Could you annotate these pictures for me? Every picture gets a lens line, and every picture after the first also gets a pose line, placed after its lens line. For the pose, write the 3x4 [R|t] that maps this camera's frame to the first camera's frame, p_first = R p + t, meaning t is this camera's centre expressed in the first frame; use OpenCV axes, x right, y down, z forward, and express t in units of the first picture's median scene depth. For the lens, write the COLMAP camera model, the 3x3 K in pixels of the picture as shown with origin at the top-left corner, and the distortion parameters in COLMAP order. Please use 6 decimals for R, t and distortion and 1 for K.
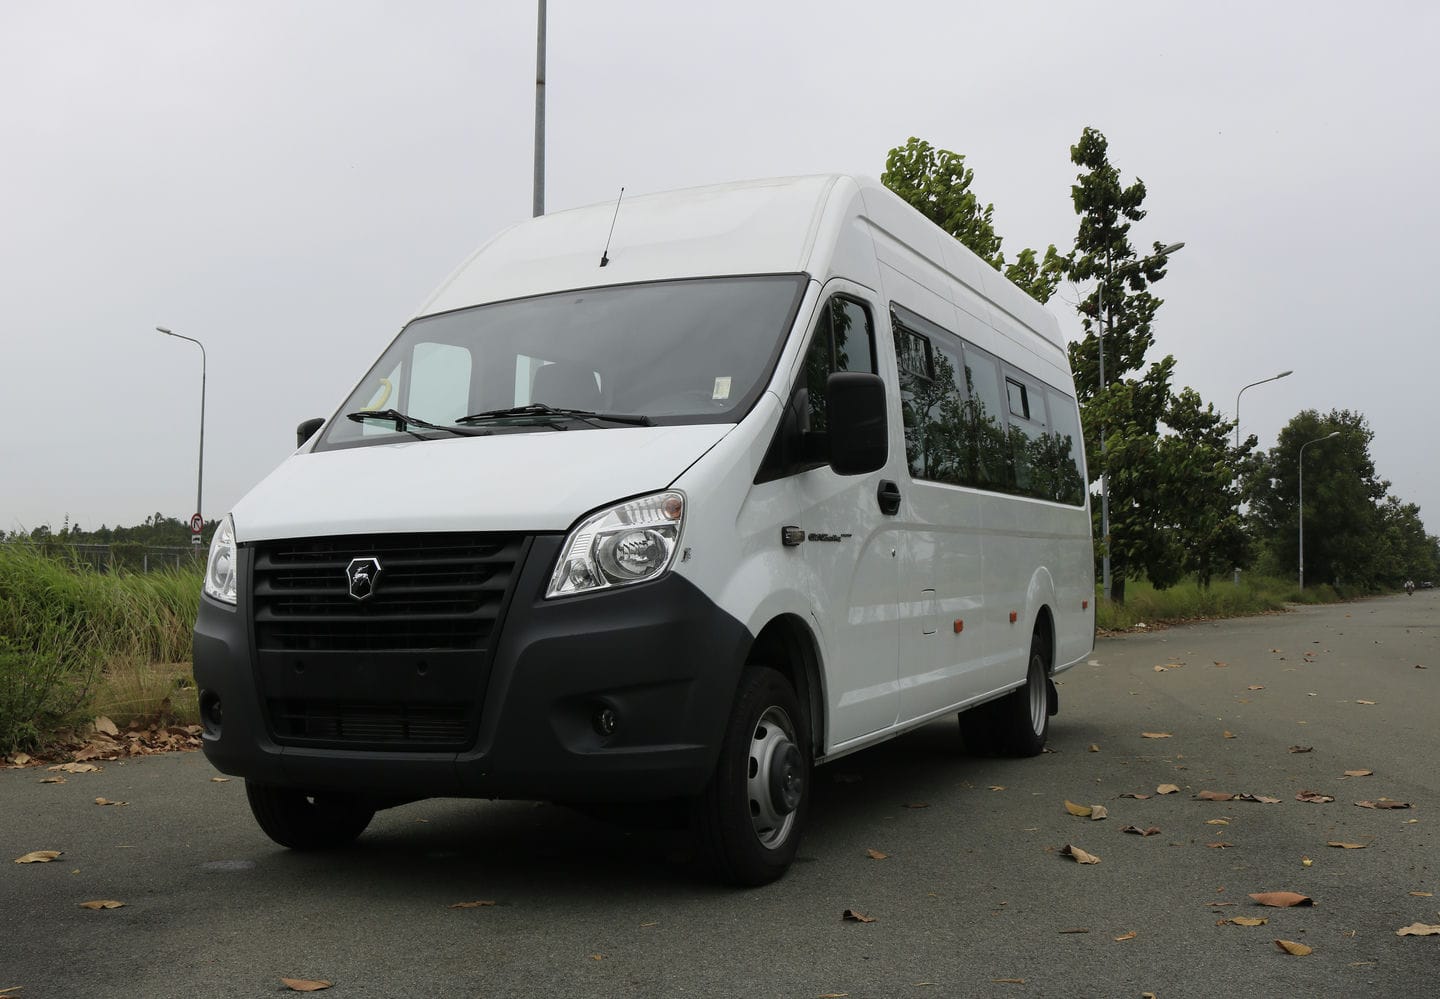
lens RADIAL K [[1469.3, 0, 724.6], [0, 1469.3, 500.8], [0, 0, 1]] dist [-0.109407, -0.009997]
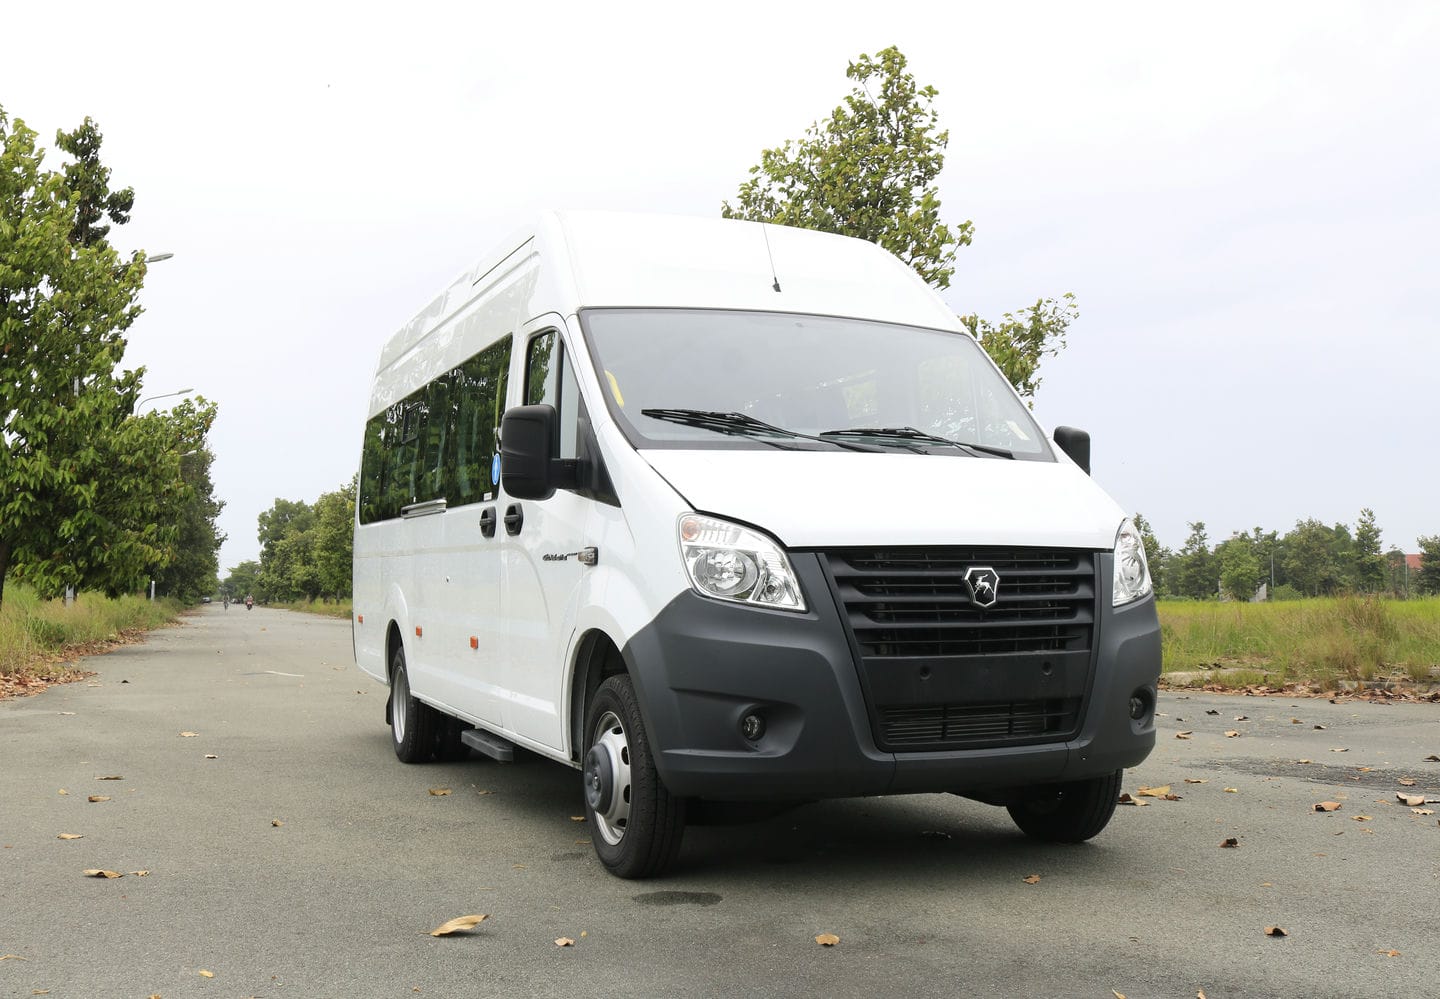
lens RADIAL K [[1470.0, 0, 722.4], [0, 1470.0, 496.3], [0, 0, 1]] dist [-0.111989, -0.000374]
pose [[0.695396, 0.062754, 0.715882, -1.100683], [-0.053084, 0.997944, -0.035915, 0.034149], [-0.716664, -0.013027, 0.697297, 0.374338]]
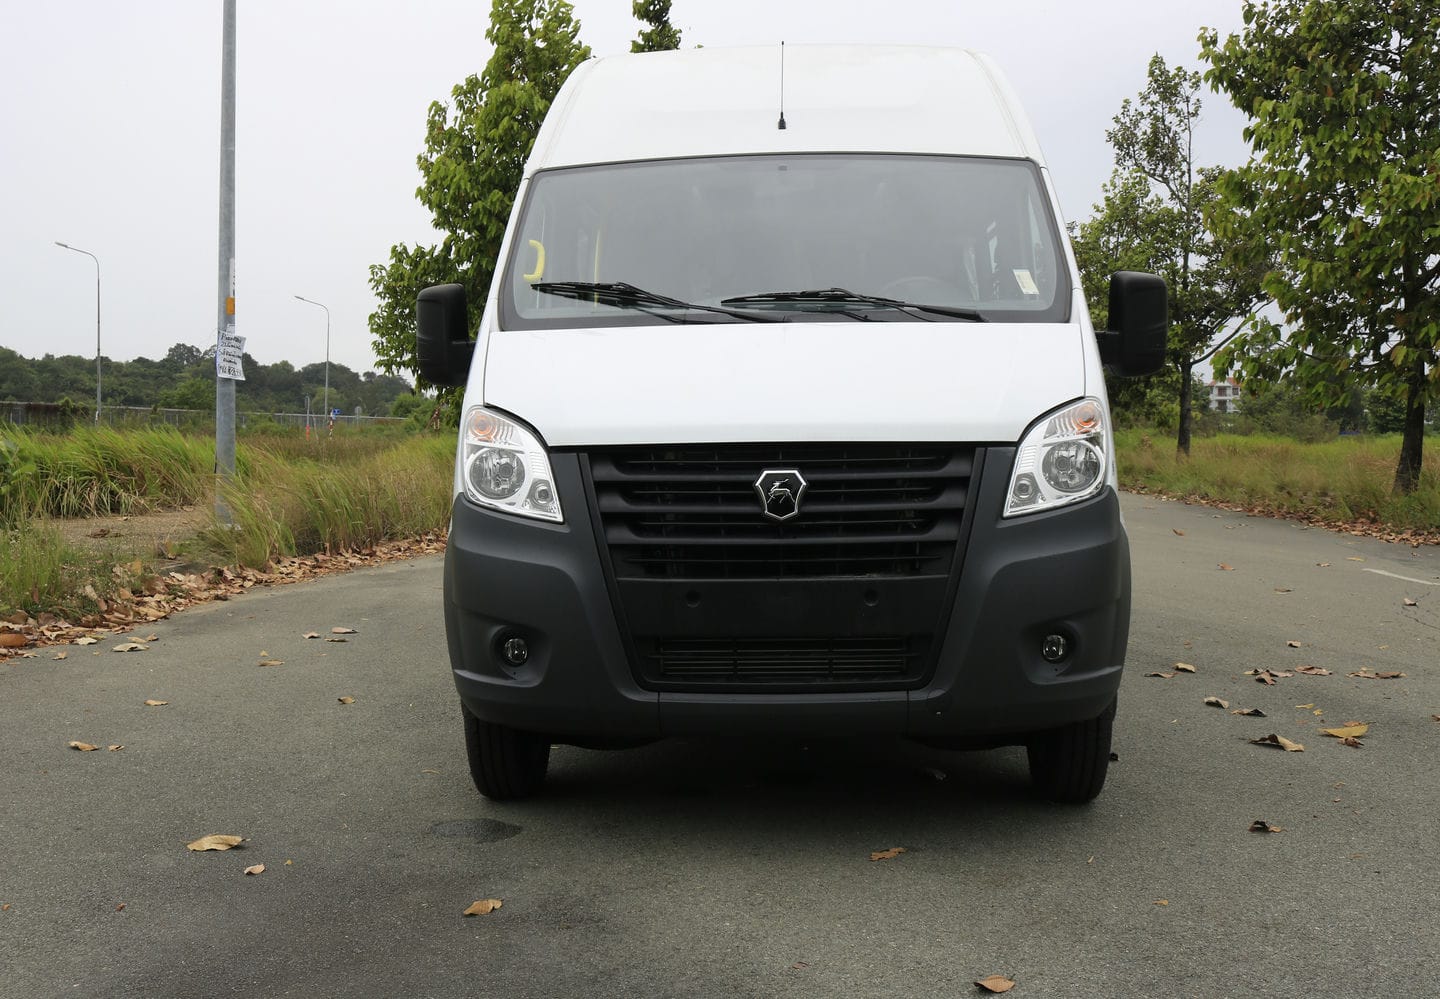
lens RADIAL K [[1470.0, 0, 722.4], [0, 1470.0, 496.3], [0, 0, 1]] dist [-0.111989, -0.000374]
pose [[0.935439, -0.006035, 0.353438, -0.559034], [-0.029411, 0.995059, 0.094831, -0.025162], [-0.352264, -0.099104, 0.930639, 0.202199]]
